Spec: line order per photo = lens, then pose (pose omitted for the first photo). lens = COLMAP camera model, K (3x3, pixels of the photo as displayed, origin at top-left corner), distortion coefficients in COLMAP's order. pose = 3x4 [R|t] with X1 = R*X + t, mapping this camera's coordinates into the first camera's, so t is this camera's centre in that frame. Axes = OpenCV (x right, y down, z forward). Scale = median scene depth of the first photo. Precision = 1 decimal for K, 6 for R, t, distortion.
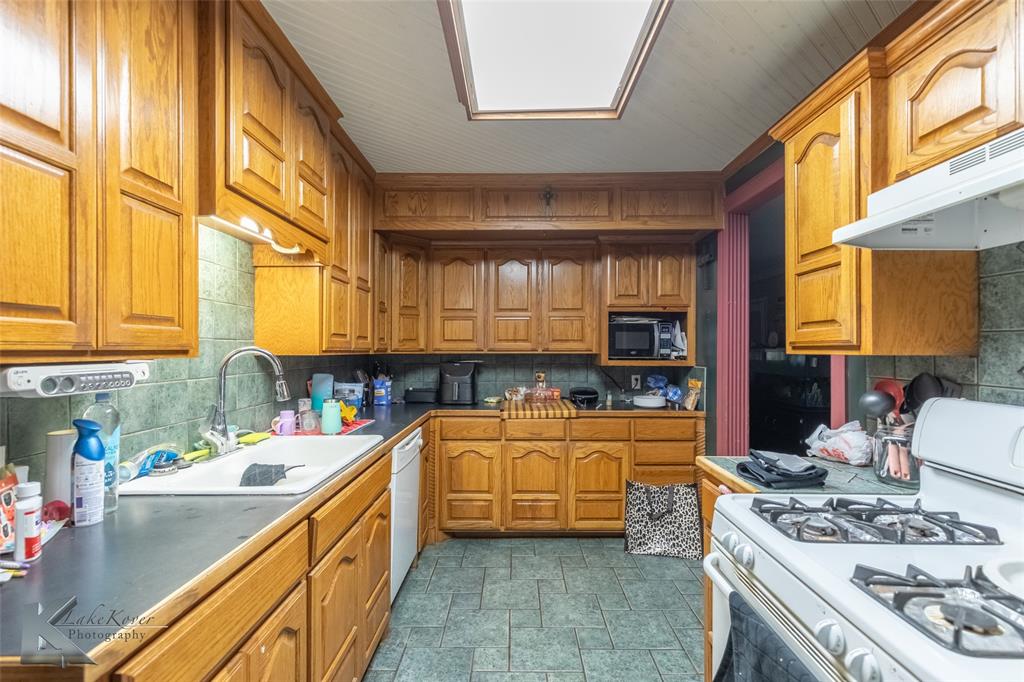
lens RADIAL K [[461.3, 0, 512.0], [0, 461.3, 341.0], [0, 0, 1]] dist [0.010789, -0.000044]
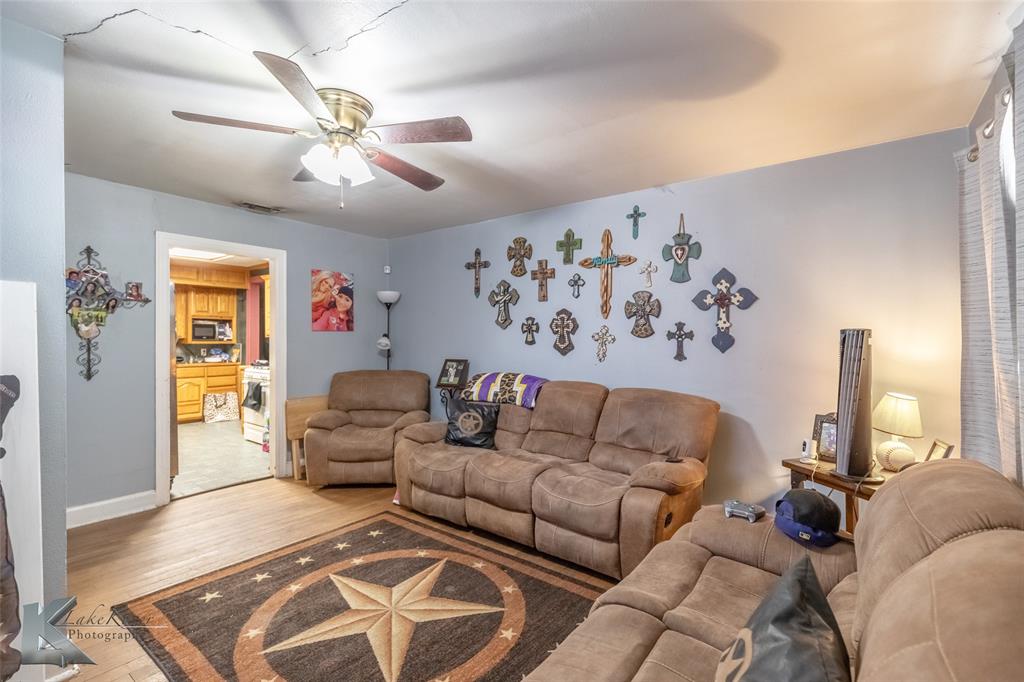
lens RADIAL K [[461.3, 0, 512.0], [0, 461.3, 341.0], [0, 0, 1]] dist [0.010789, -0.000044]
pose [[0.593542, -0.006870, 0.804774, -0.631909], [-0.015179, 0.999690, 0.019729, -0.023205], [-0.804660, -0.023926, 0.593253, -1.445502]]
